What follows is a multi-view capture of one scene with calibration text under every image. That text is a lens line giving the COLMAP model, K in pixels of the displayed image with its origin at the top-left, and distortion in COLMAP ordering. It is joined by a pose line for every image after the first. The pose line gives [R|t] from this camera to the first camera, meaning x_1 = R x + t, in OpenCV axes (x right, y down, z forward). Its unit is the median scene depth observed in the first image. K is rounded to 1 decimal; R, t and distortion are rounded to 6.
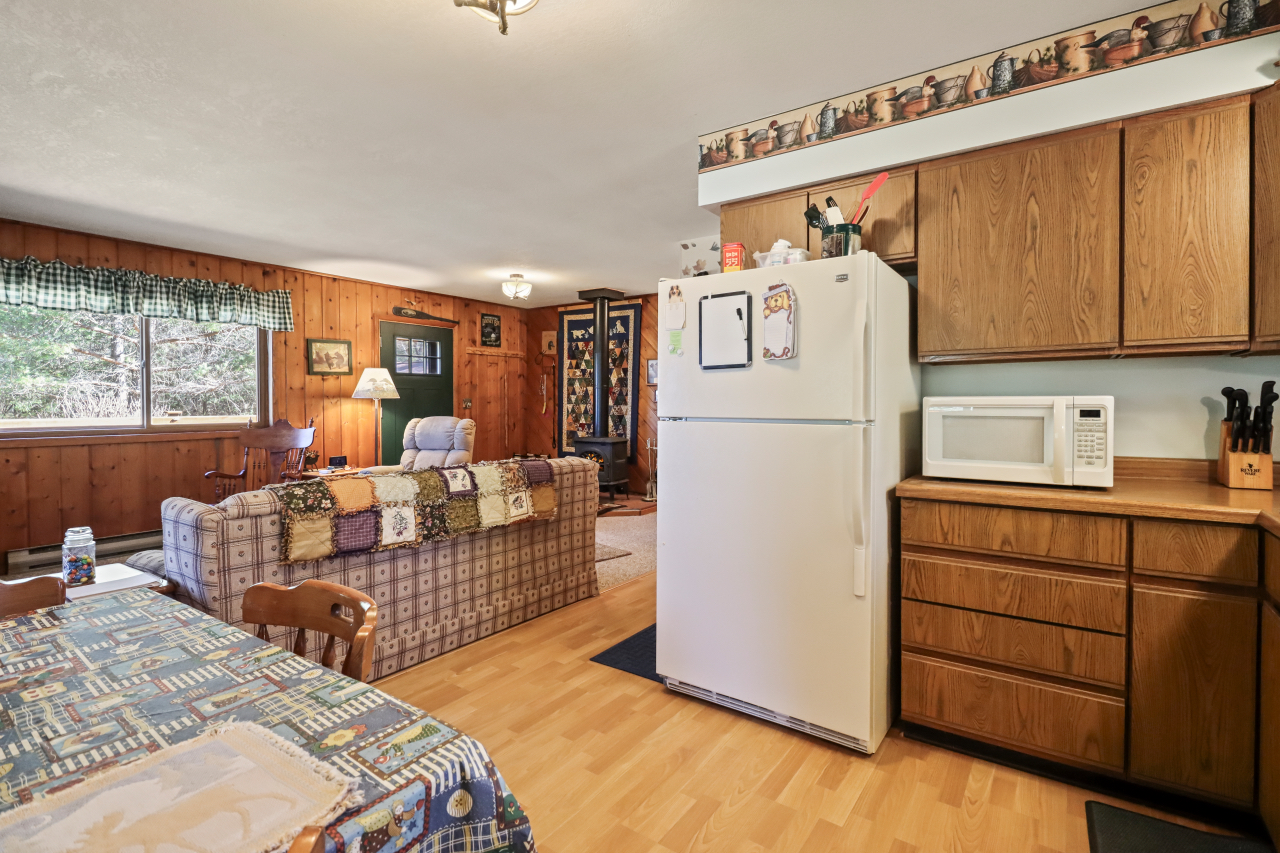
lens RADIAL K [[599.2, 0, 644.8], [0, 599.2, 415.0], [0, 0, 1]] dist [0.011748, -0.010438]
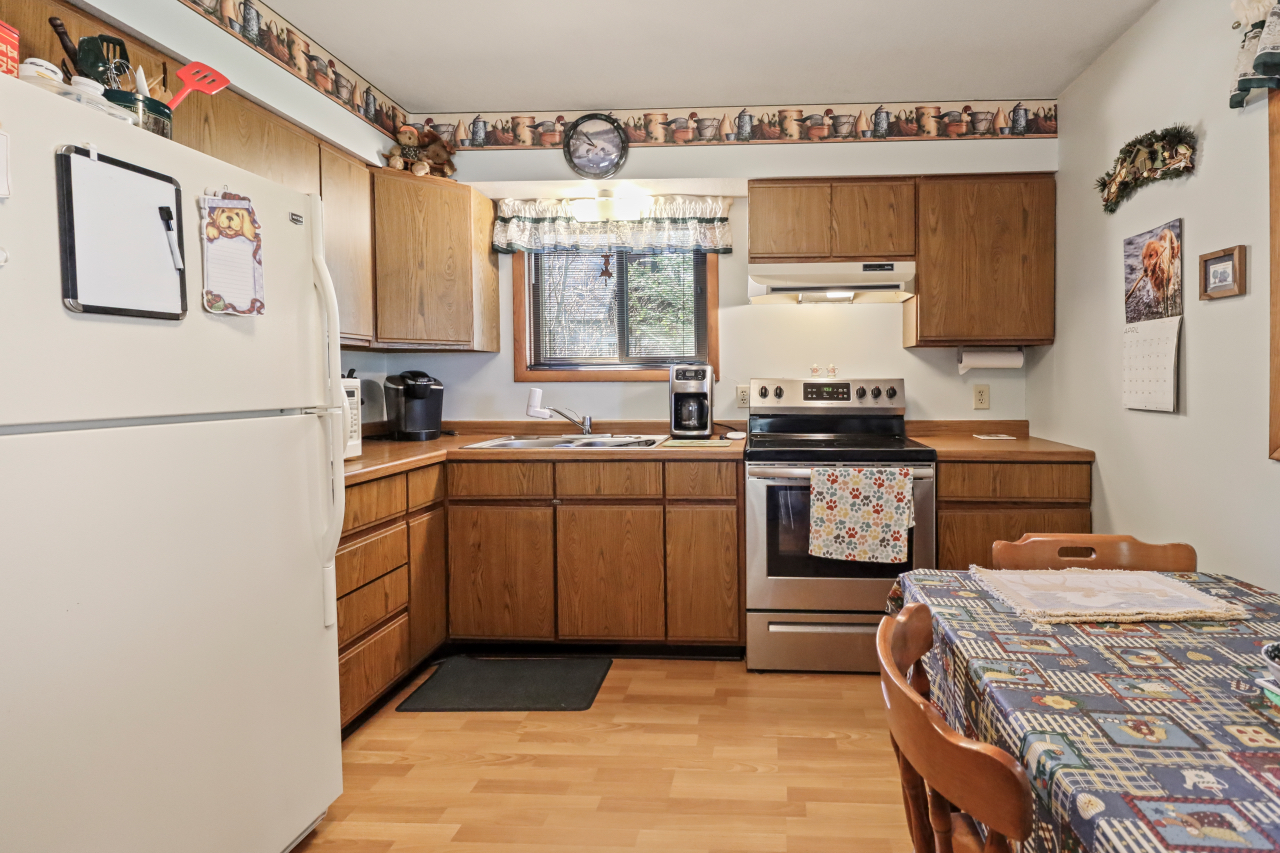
lens RADIAL K [[628.3, 0, 741.8], [0, 628.3, 392.4], [0, 0, 1]] dist [0.012085, -0.002445]
pose [[-0.538806, -0.012520, 0.842337, -0.275231], [0.023223, 0.999289, 0.029708, -0.009619], [-0.842110, 0.035568, -0.538132, 0.414913]]
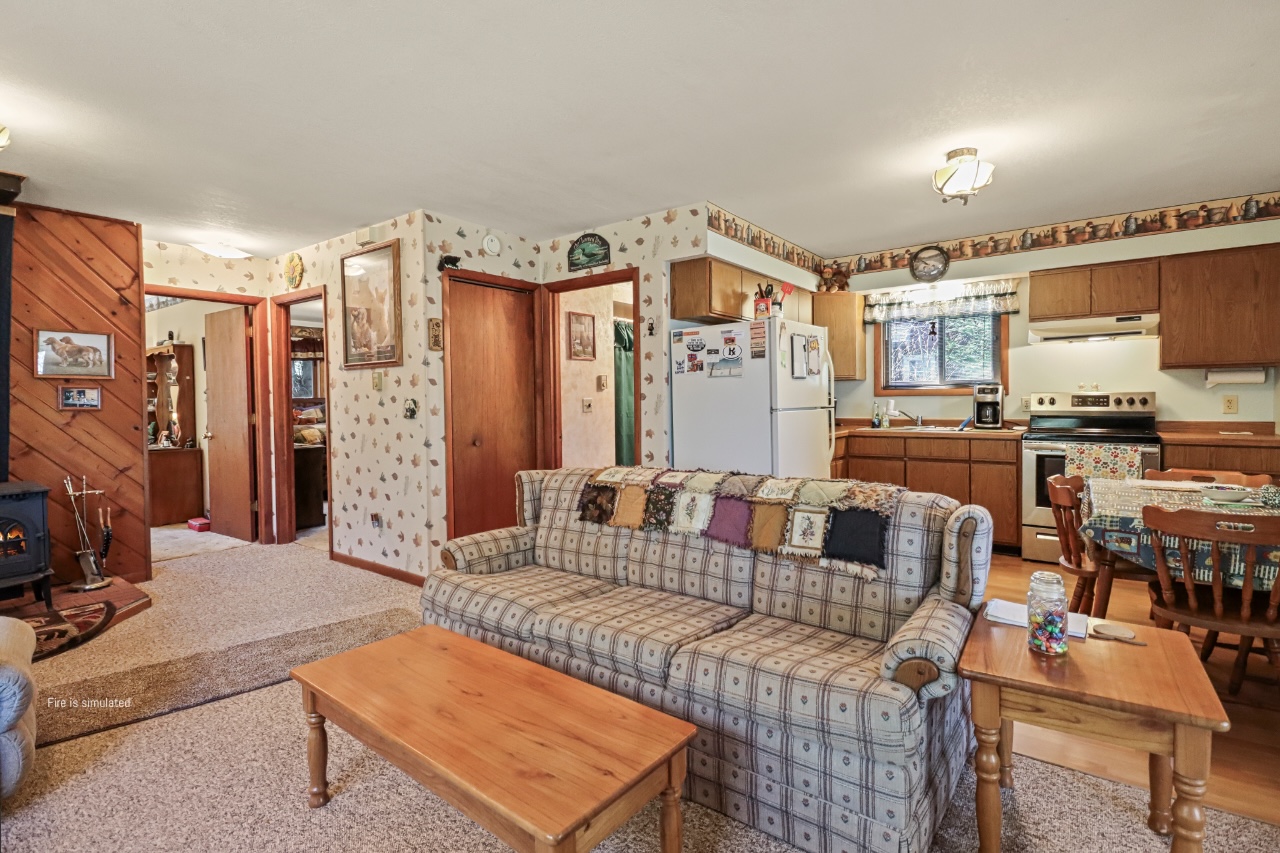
lens RADIAL K [[599.2, 0, 654.4], [0, 599.2, 419.7], [0, 0, 1]] dist [0.011748, -0.010438]
pose [[0.031274, -0.035599, 0.998877, -0.721614], [0.037117, 0.998718, 0.034431, -0.016965], [-0.998821, 0.035998, 0.032555, 0.635981]]
